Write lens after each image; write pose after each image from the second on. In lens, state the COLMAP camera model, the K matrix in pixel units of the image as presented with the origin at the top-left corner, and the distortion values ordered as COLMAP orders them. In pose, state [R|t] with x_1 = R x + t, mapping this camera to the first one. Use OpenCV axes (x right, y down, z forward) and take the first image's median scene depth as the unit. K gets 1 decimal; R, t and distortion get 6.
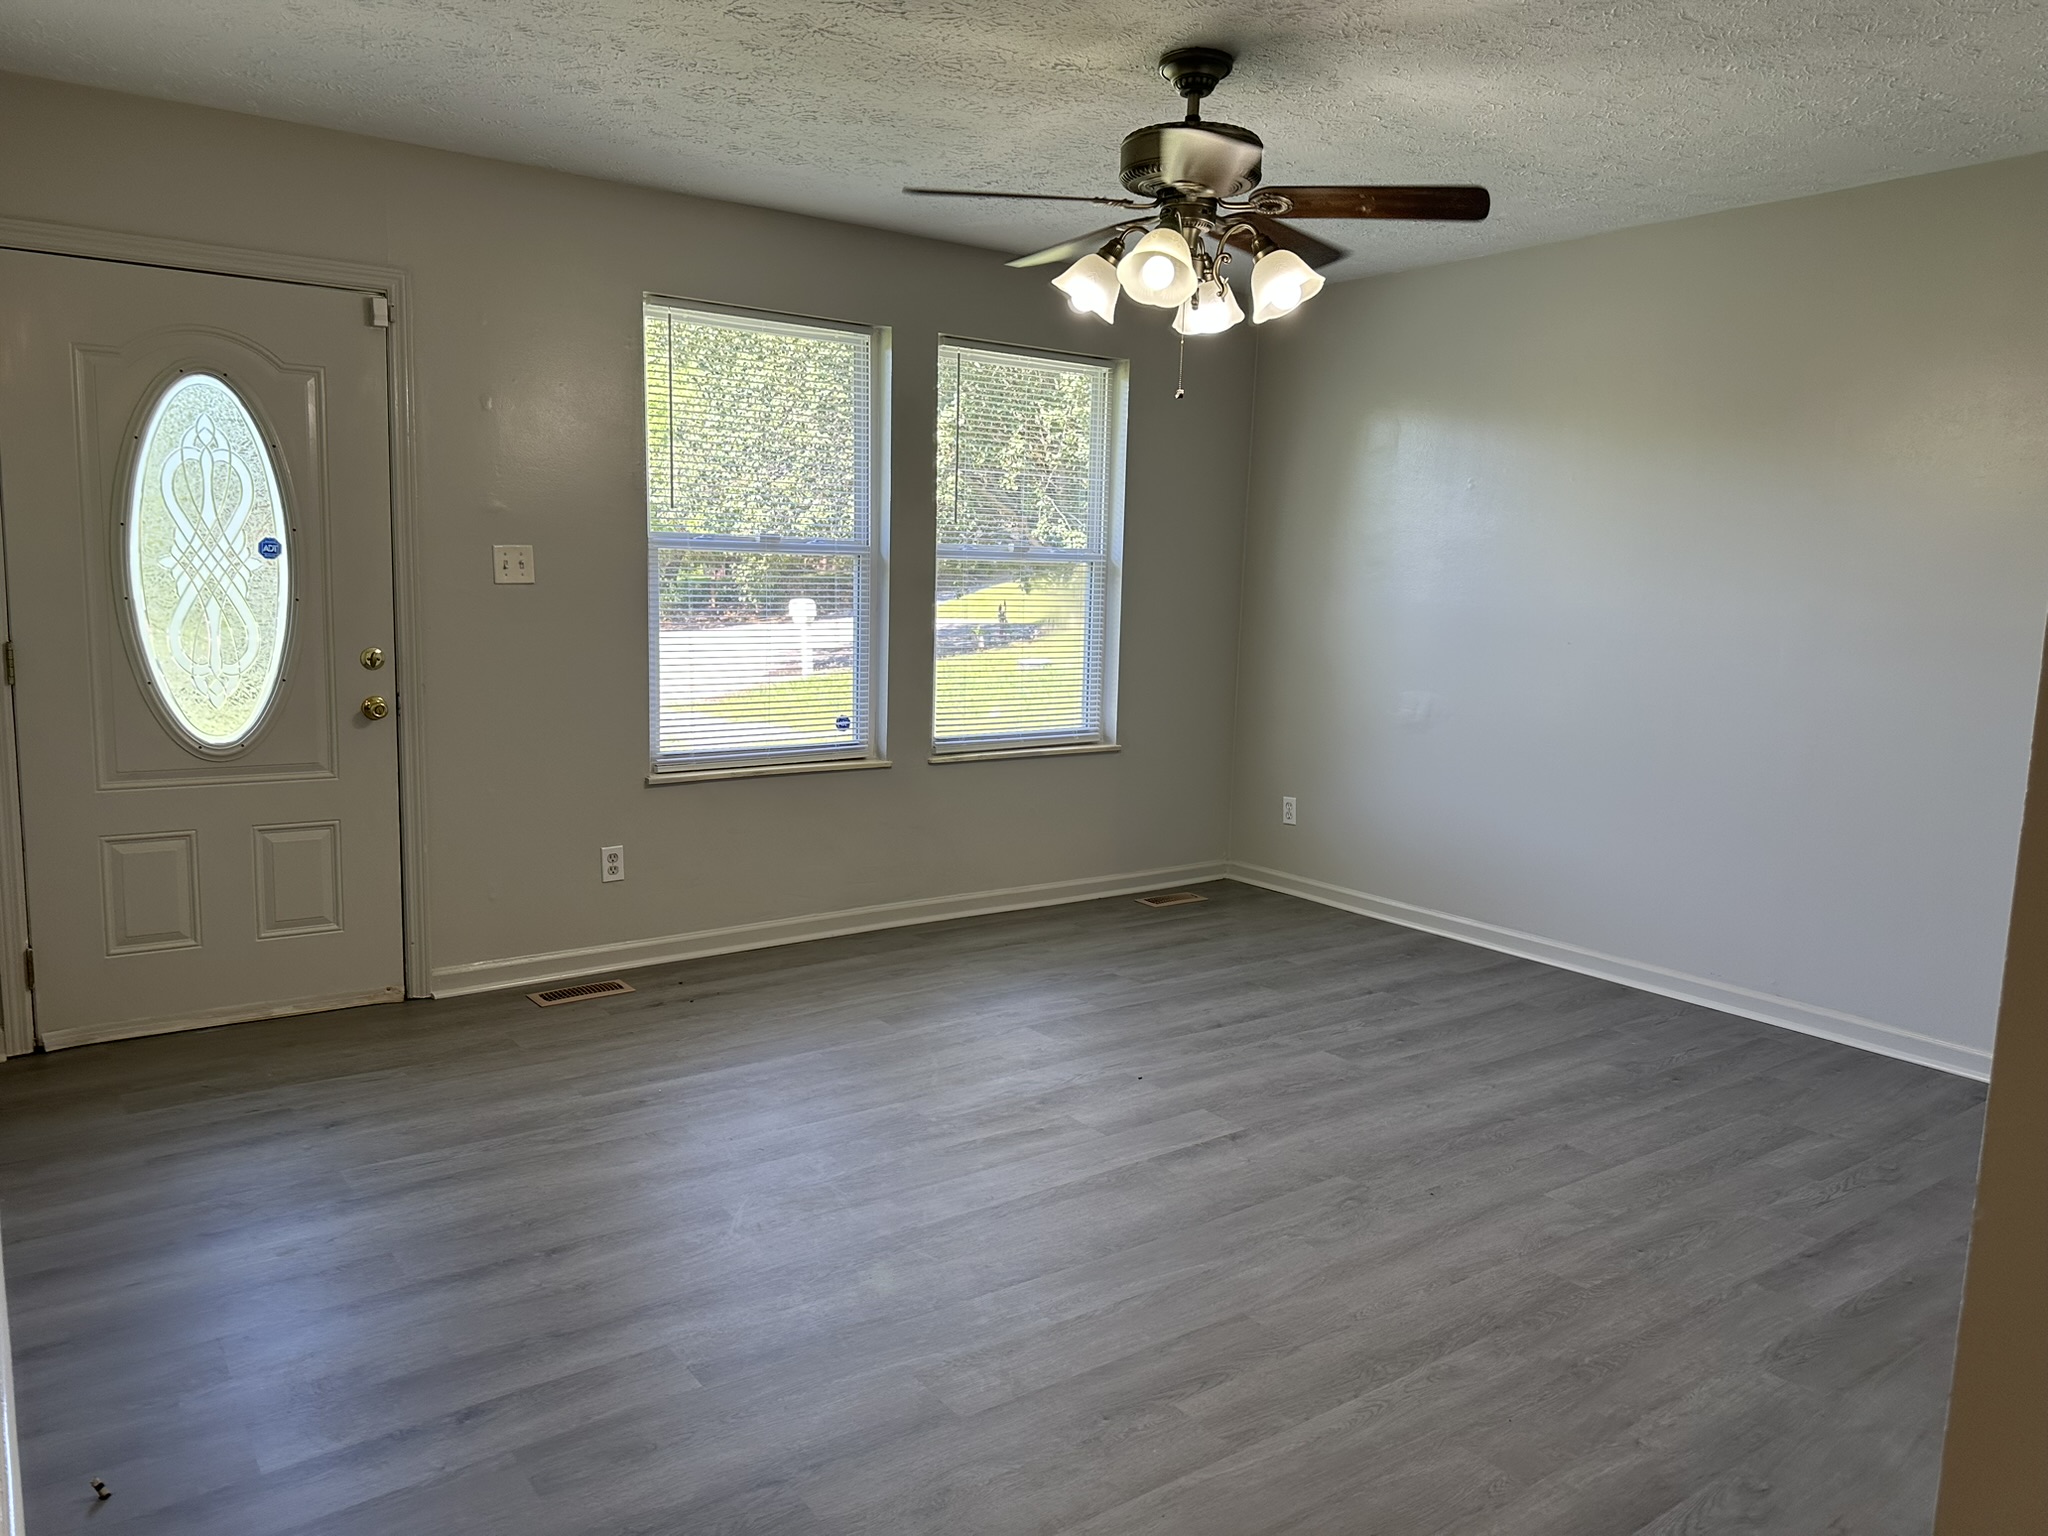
lens RADIAL K [[1430.0, 0, 1023.2], [0, 1430.0, 760.9], [0, 0, 1]] dist [0.008854, -0.023704]
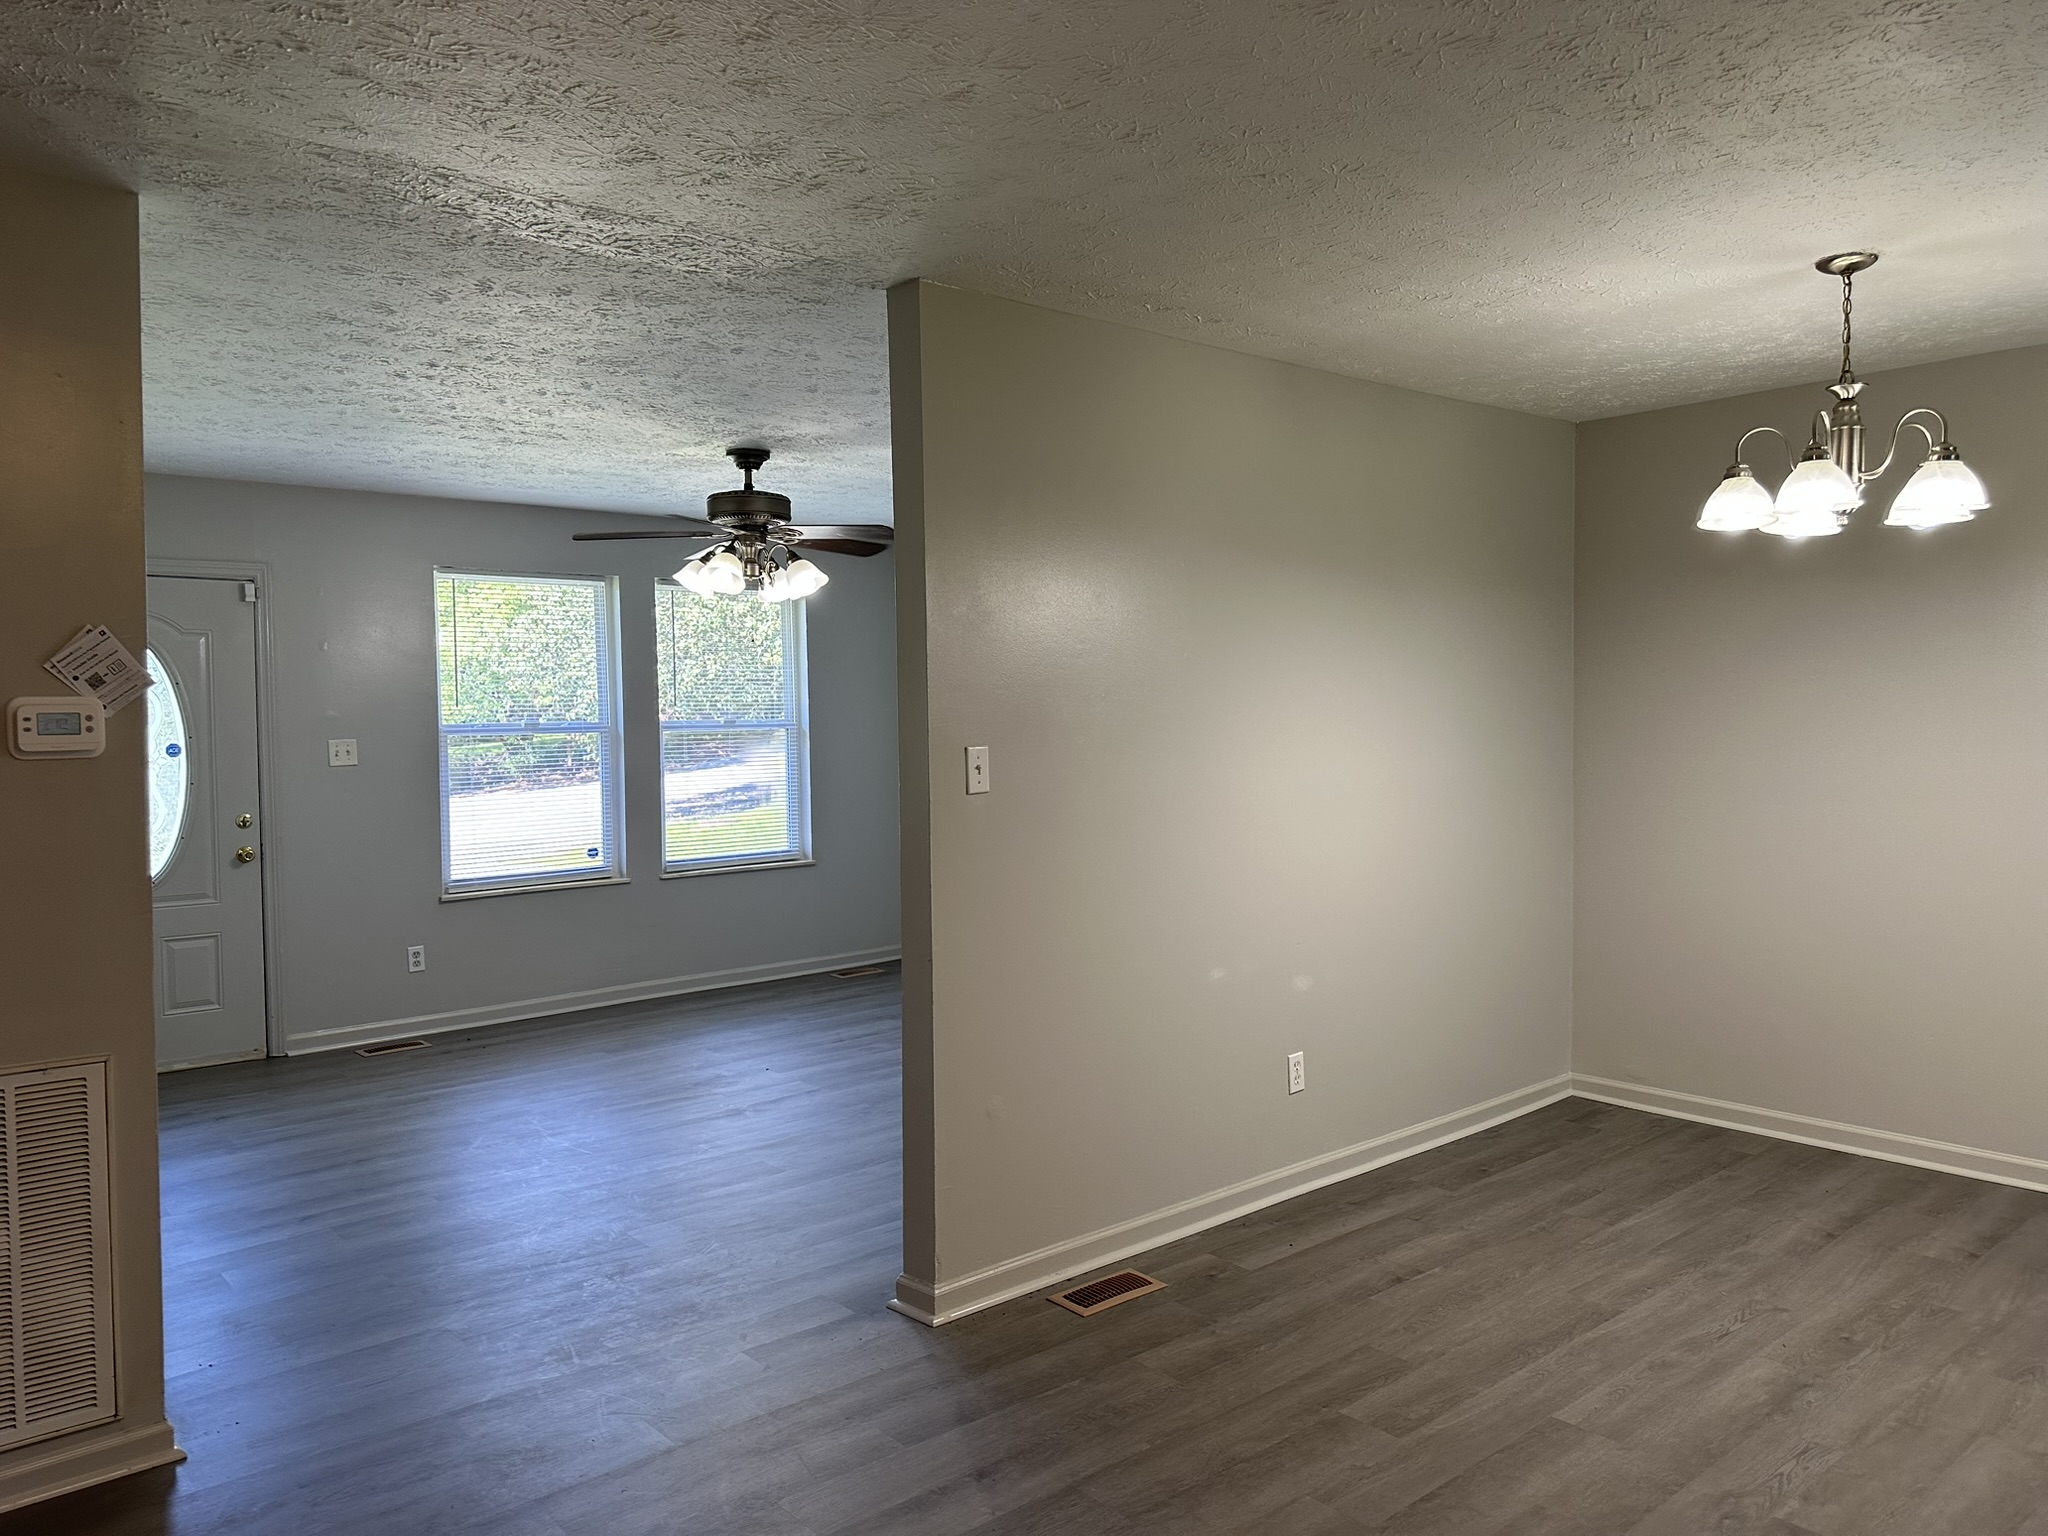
lens RADIAL K [[1430.0, 0, 1026.2], [0, 1430.0, 762.8], [0, 0, 1]] dist [0.008854, -0.023704]
pose [[0.995330, -0.041166, 0.087316, 0.186739], [0.049071, 0.994695, -0.090414, 0.035322], [-0.083130, 0.094276, 0.992069, -0.451590]]
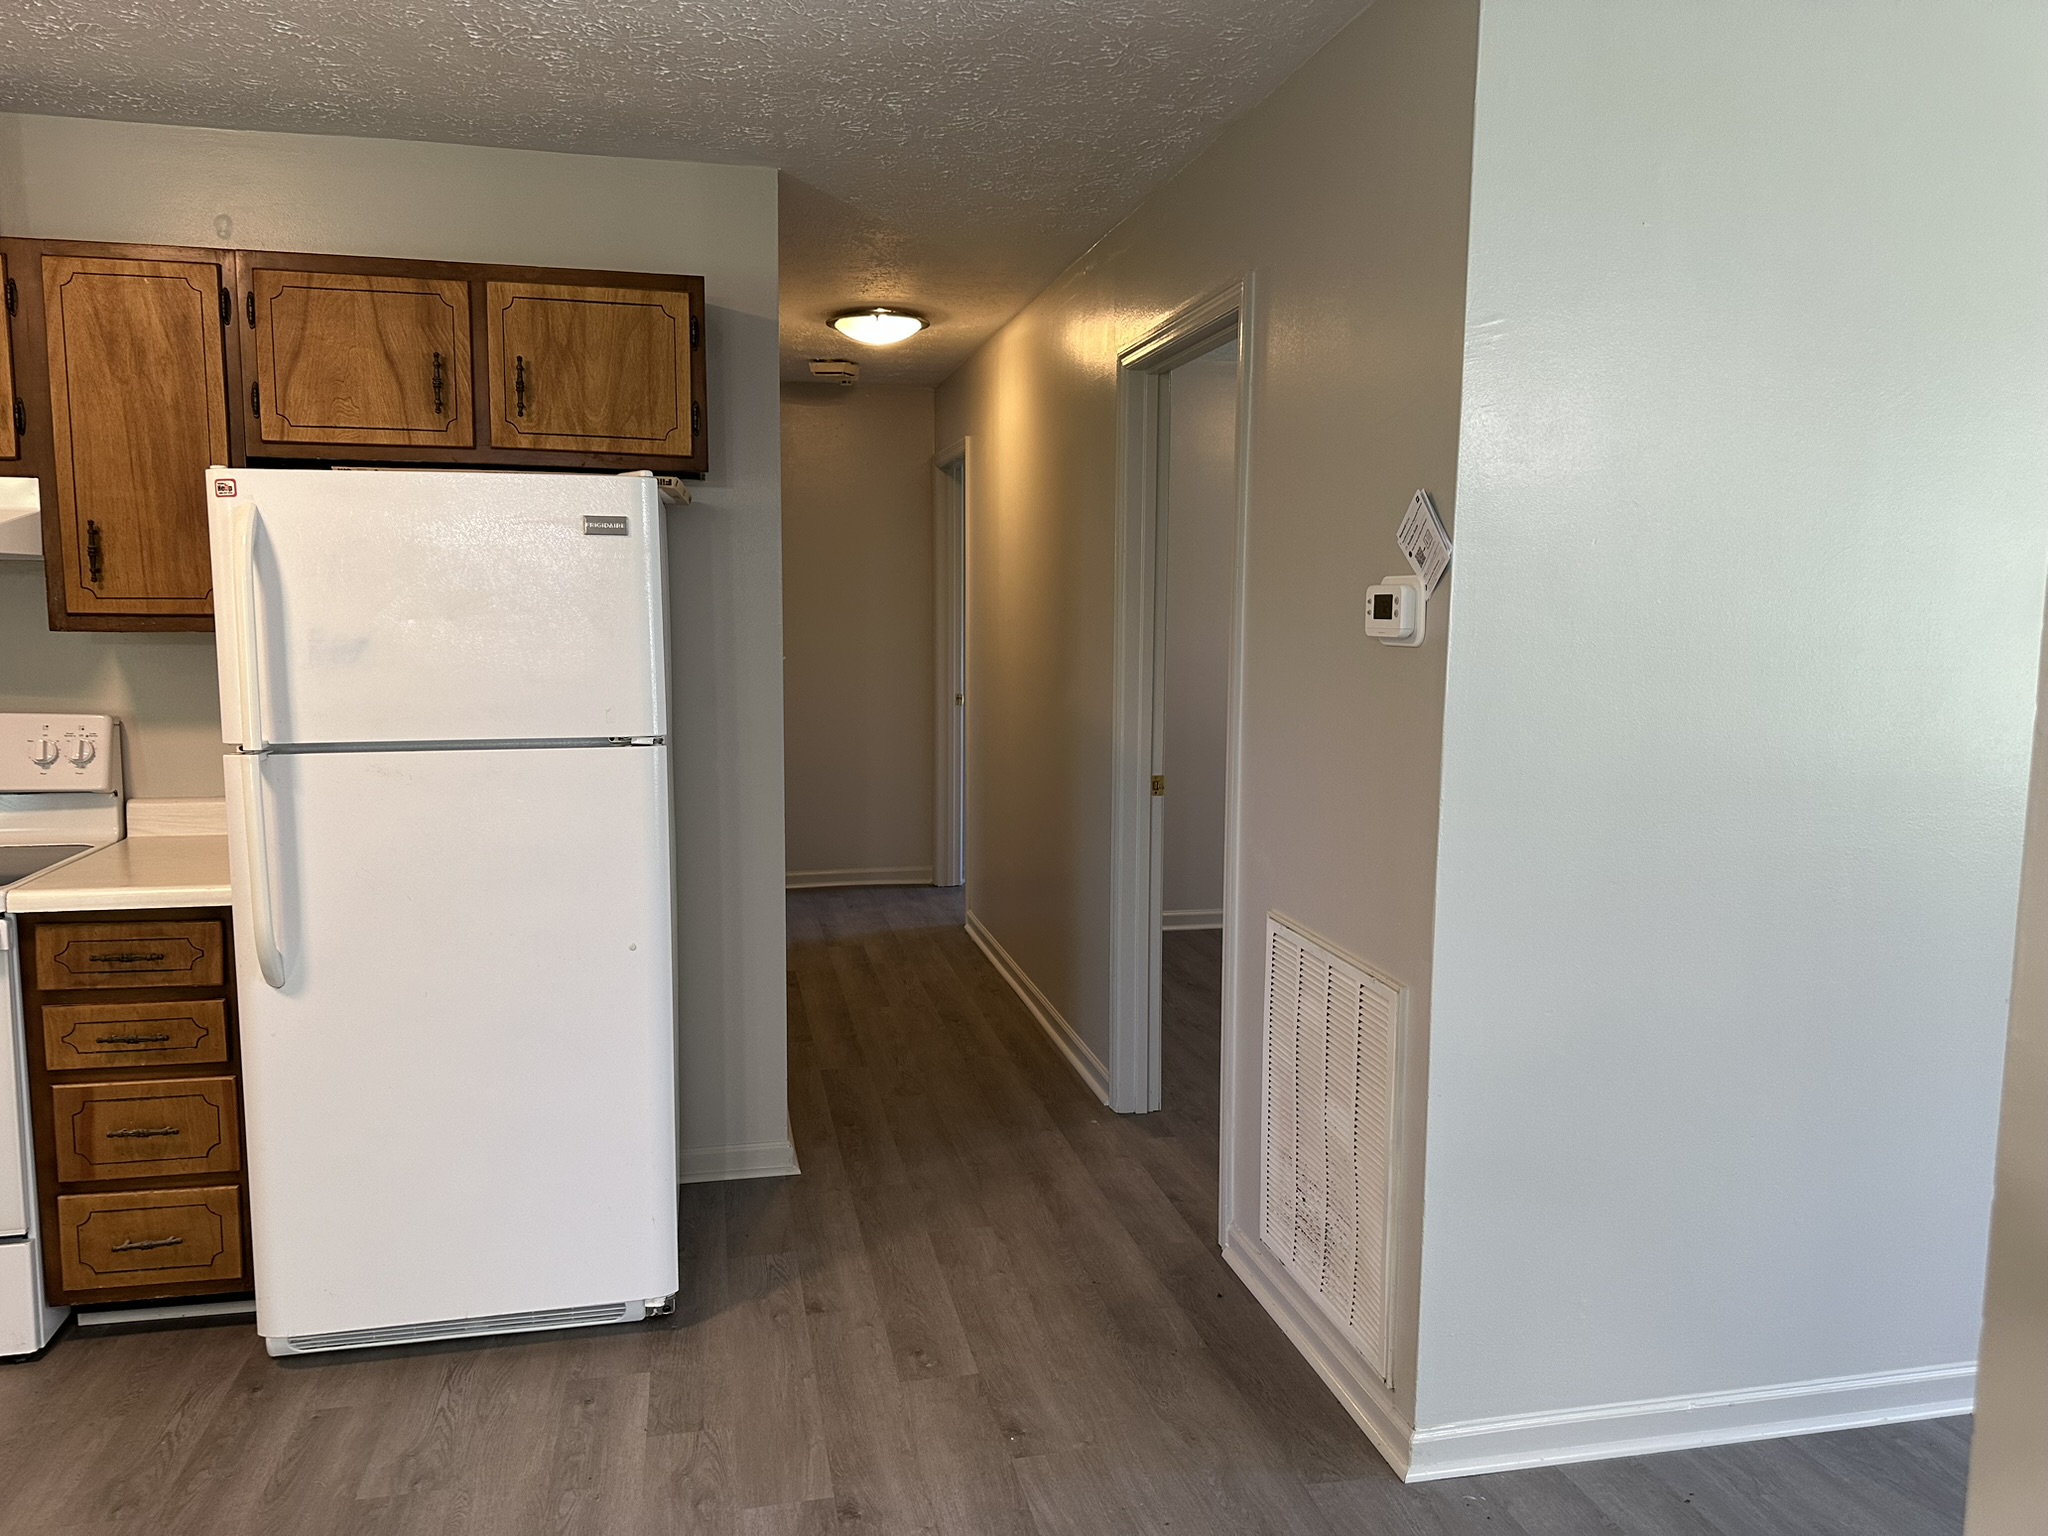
lens RADIAL K [[1430.0, 0, 1025.5], [0, 1430.0, 757.4], [0, 0, 1]] dist [0.008854, -0.023704]
pose [[-0.401894, 0.084850, -0.911747, 0.515104], [-0.130877, 0.980152, 0.148906, -0.126601], [0.906285, 0.179171, -0.382812, 0.748912]]
